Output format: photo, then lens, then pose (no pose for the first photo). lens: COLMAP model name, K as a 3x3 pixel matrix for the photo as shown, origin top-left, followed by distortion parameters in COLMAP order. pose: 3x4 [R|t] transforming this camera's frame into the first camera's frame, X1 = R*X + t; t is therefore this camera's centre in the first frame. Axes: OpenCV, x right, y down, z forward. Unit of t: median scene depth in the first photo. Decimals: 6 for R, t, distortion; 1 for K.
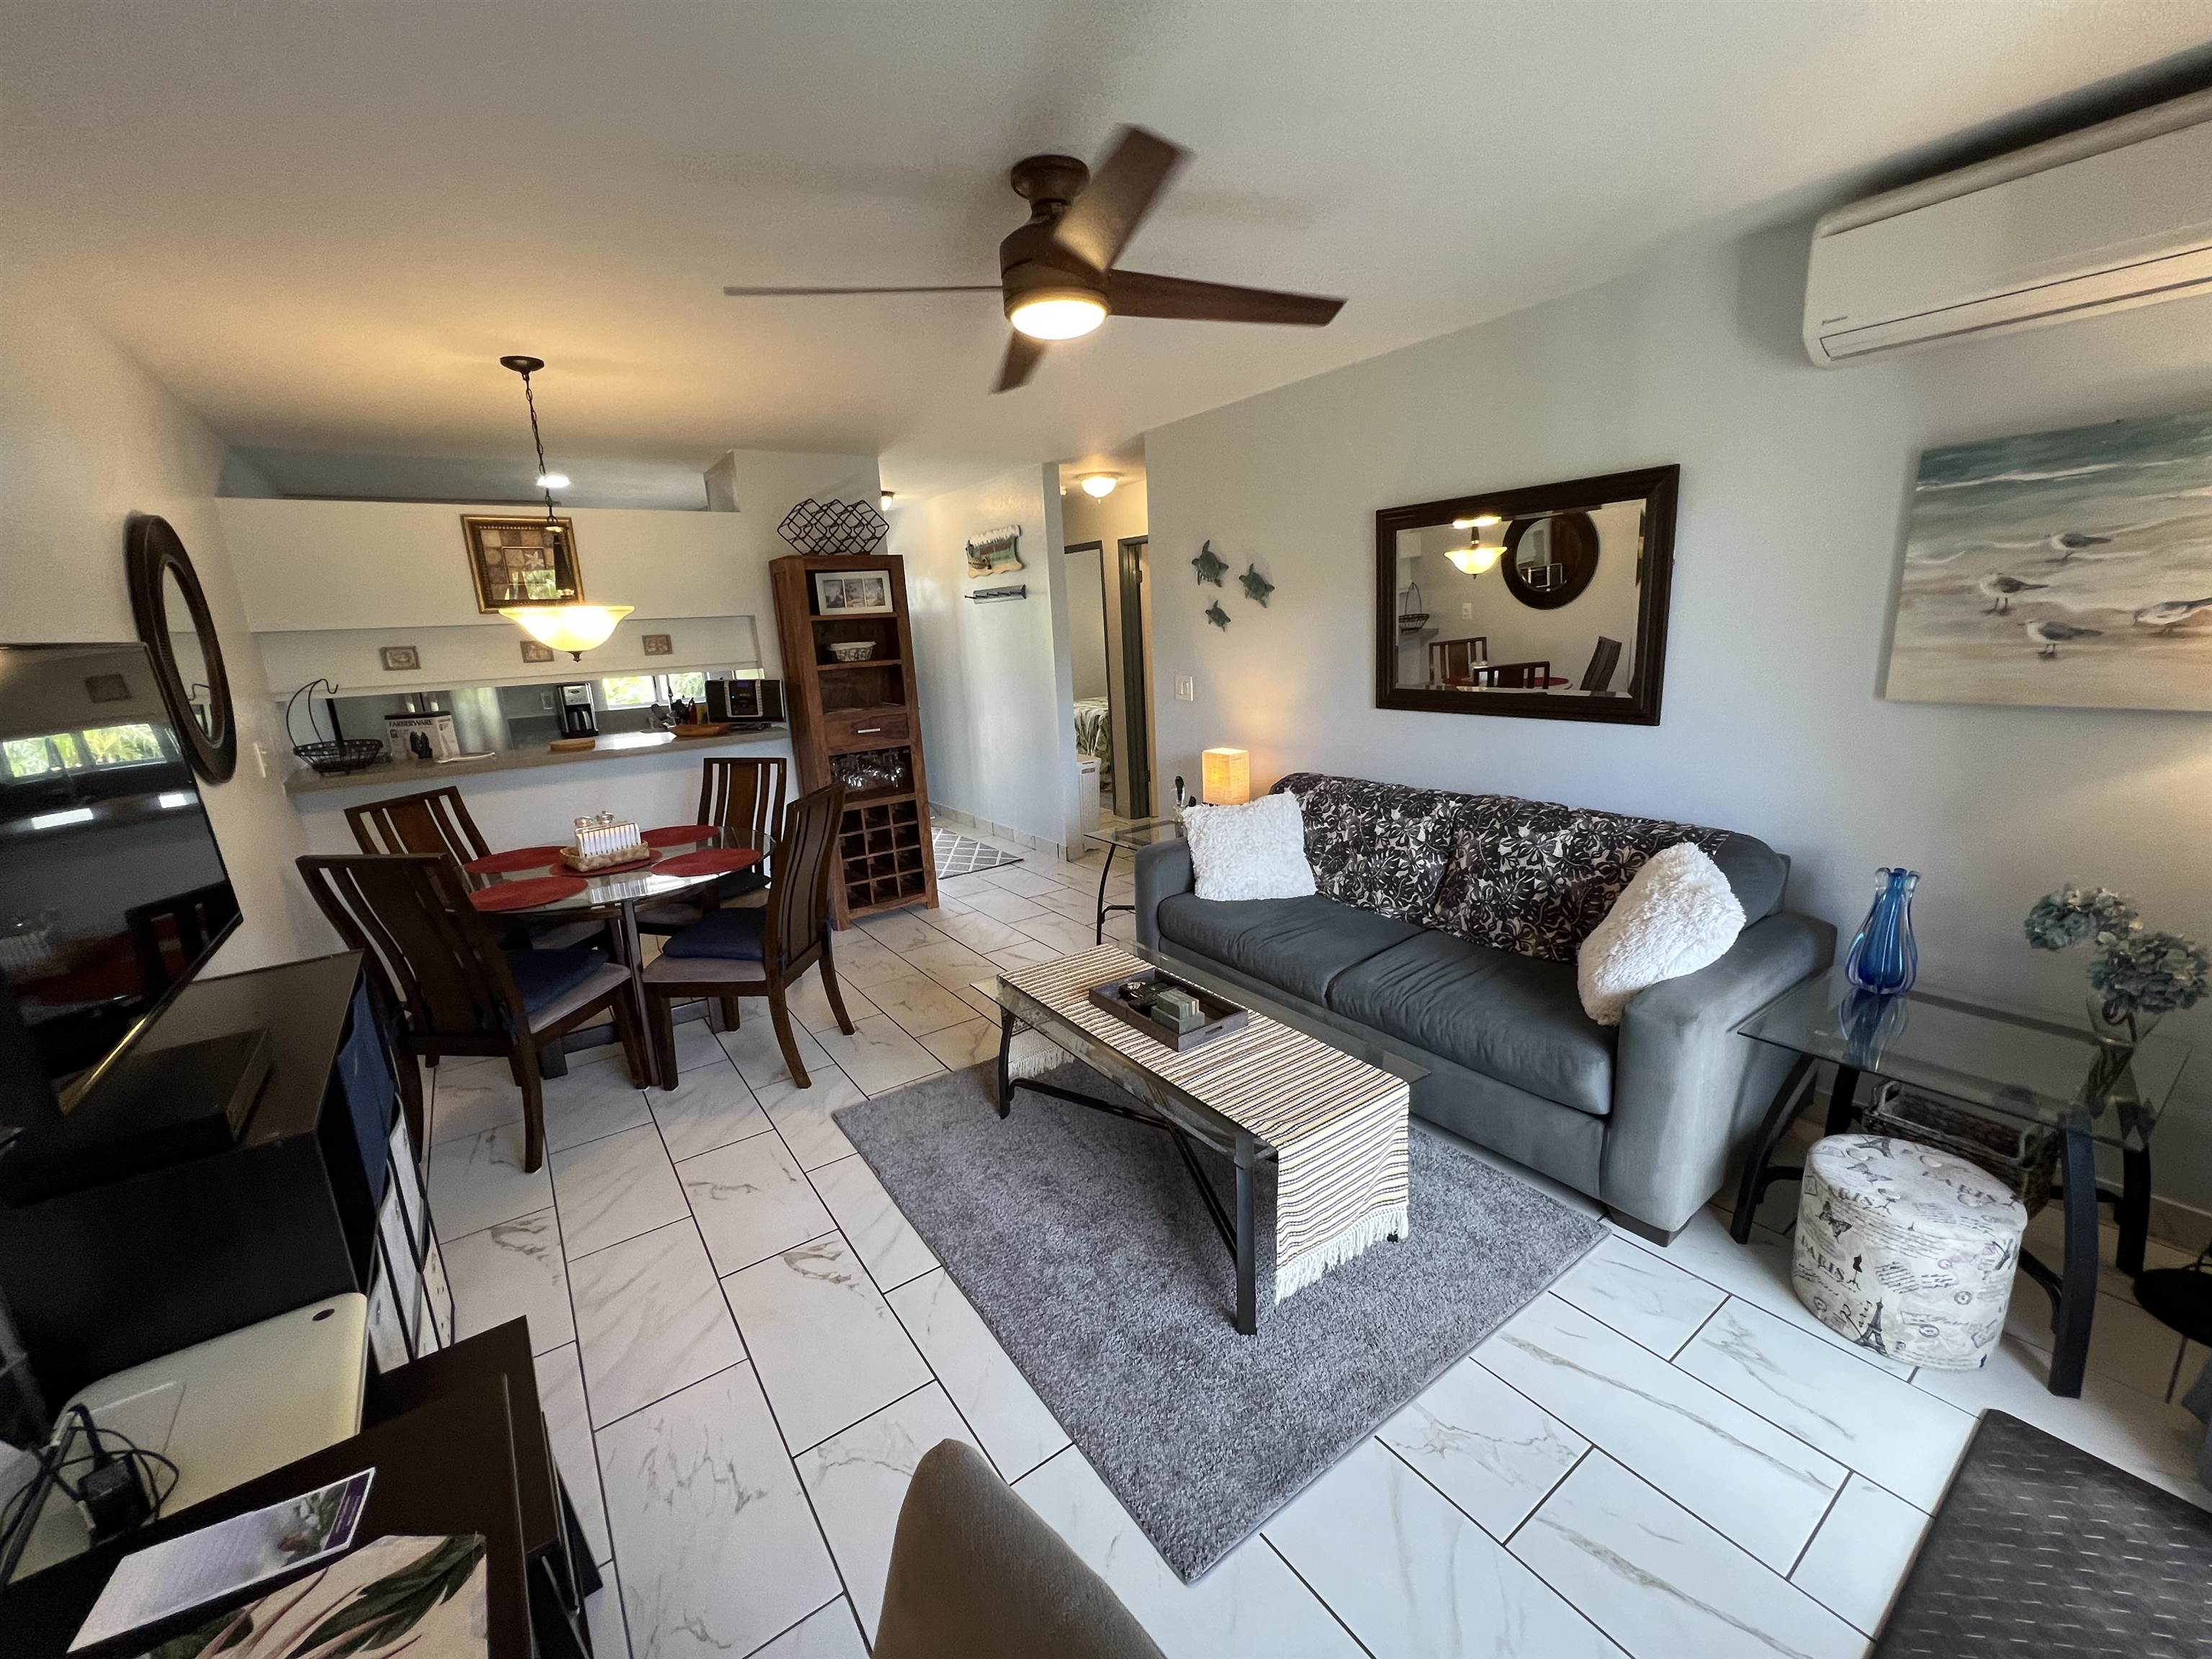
lens RADIAL K [[887.1, 0, 1101.4], [0, 887.1, 824.7], [0, 0, 1]] dist [-0.000020, 0.000030]
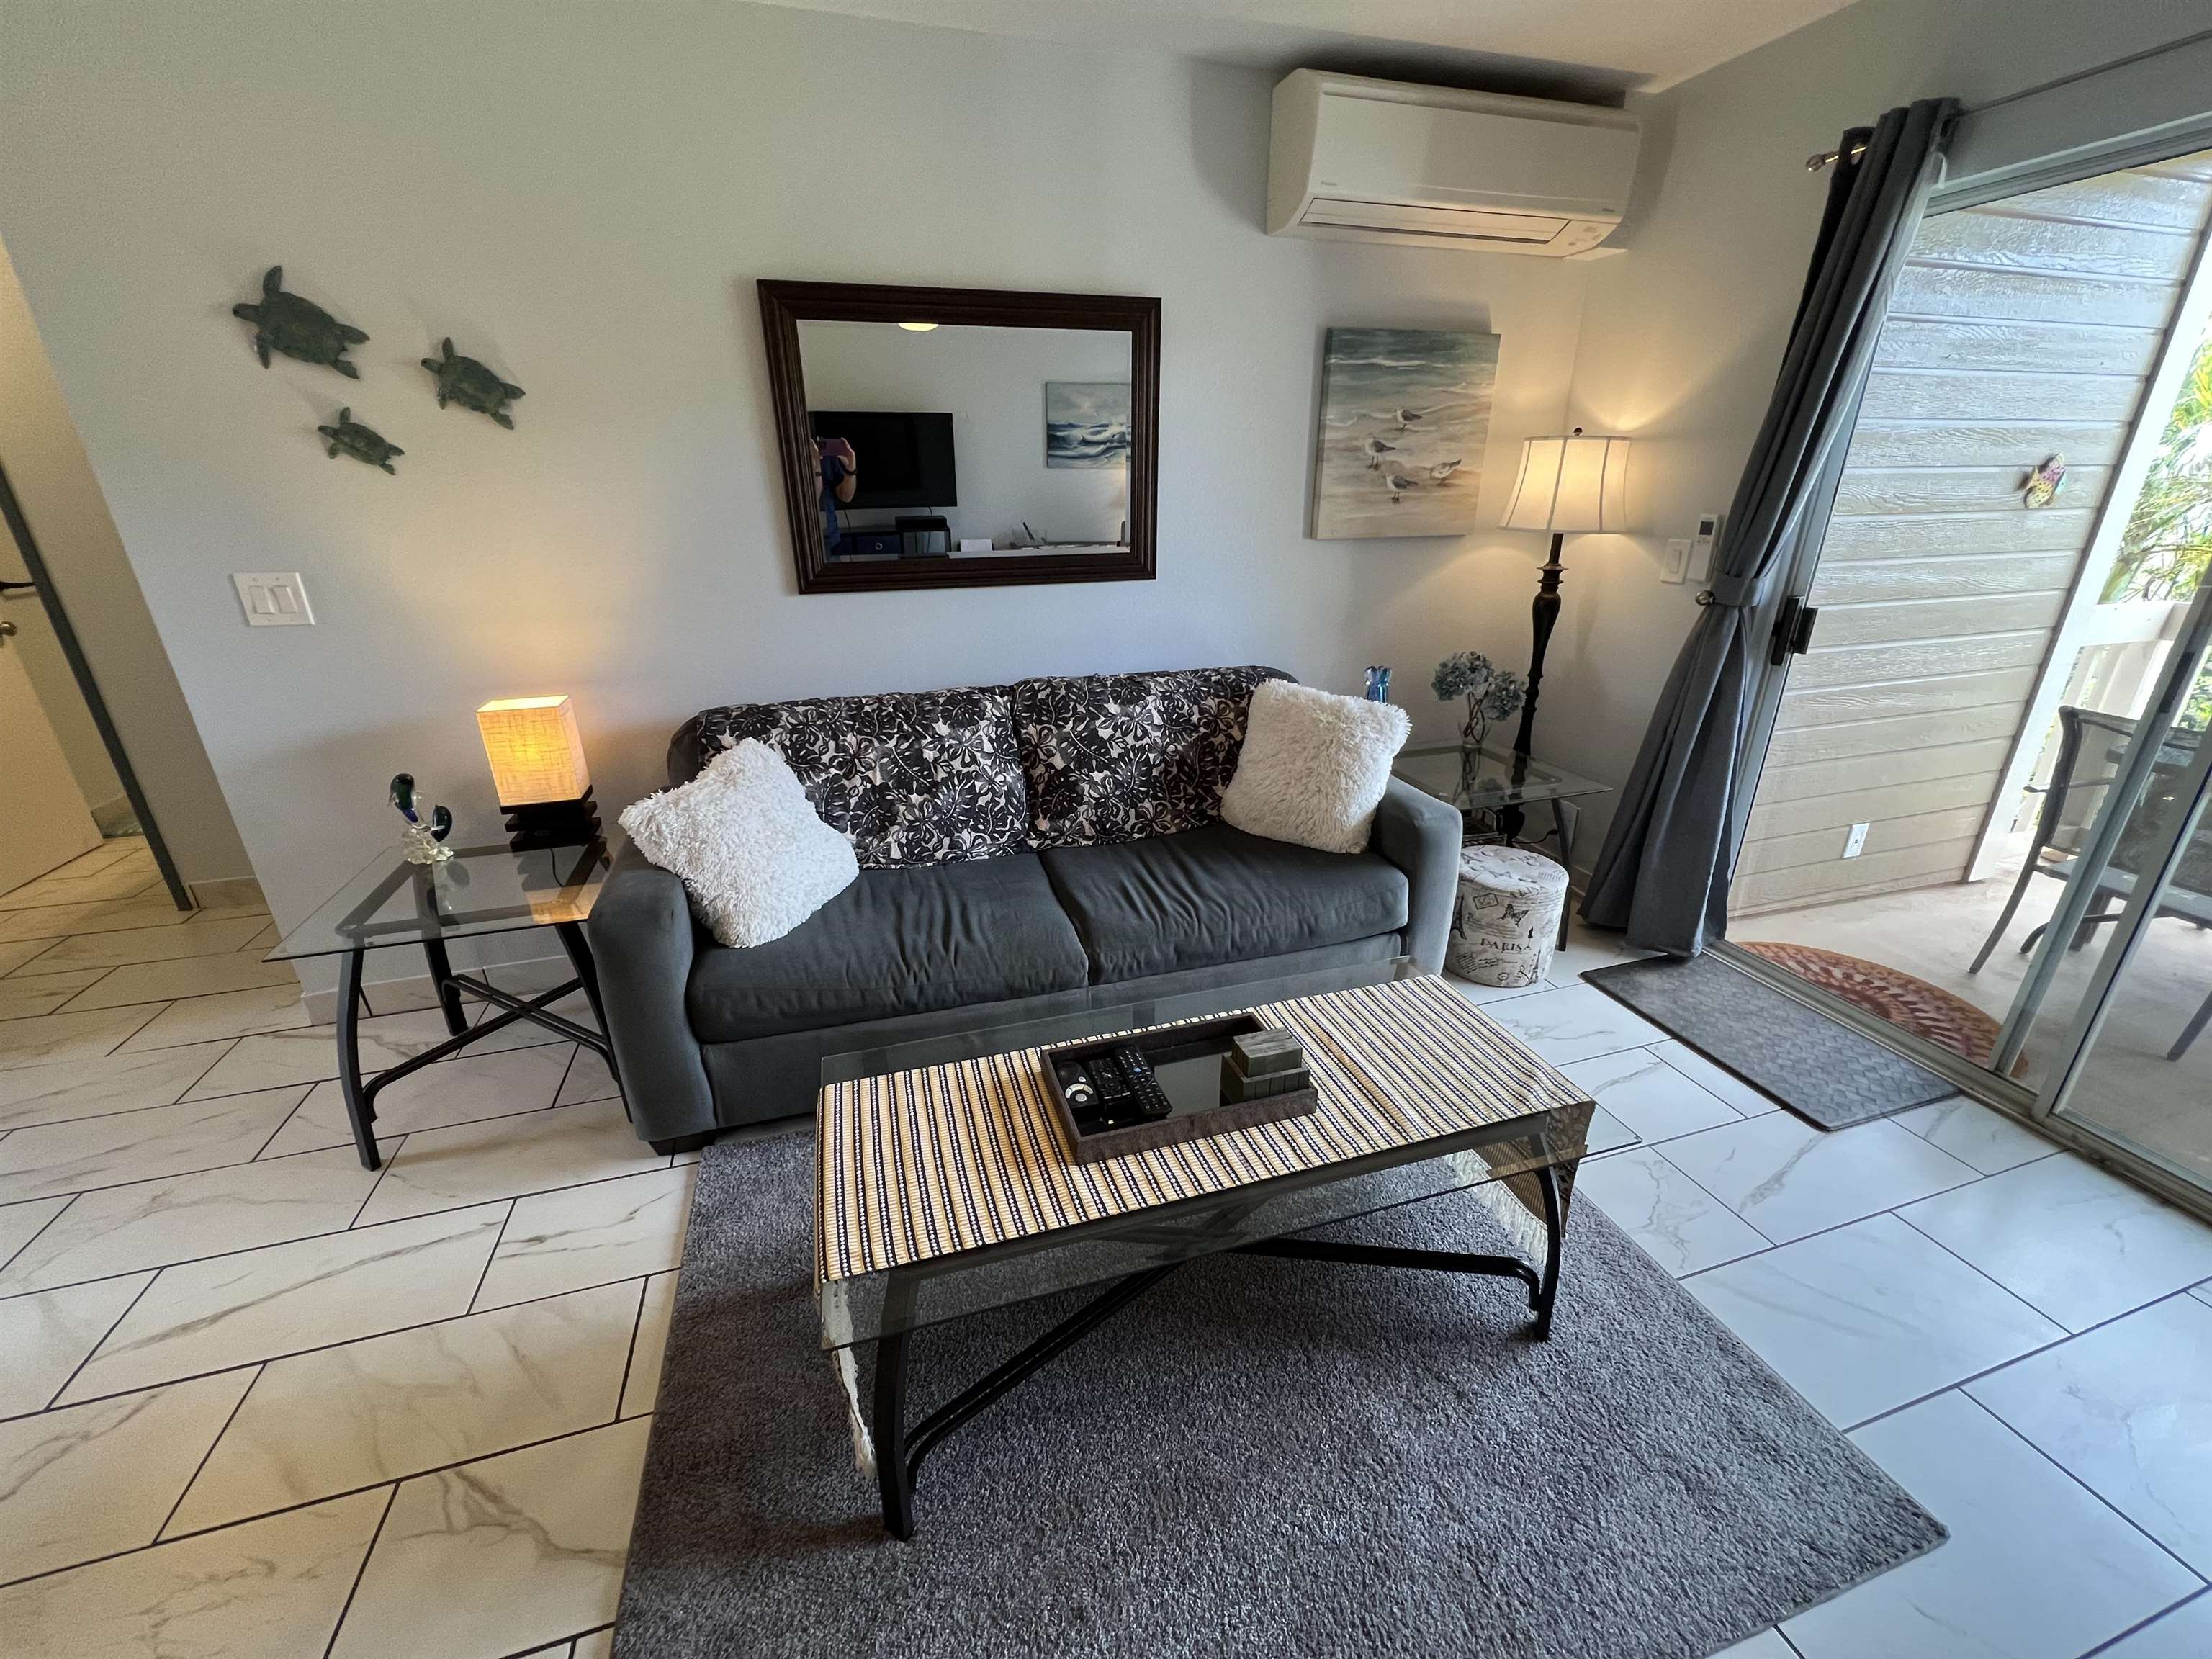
lens RADIAL K [[887.1, 0, 1103.3], [0, 887.1, 830.3], [0, 0, 1]] dist [-0.000020, 0.000030]
pose [[0.313906, -0.305591, 0.898931, -0.379592], [0.209579, 0.945735, 0.248317, -0.102078], [-0.926034, 0.110449, 0.360918, 0.707548]]
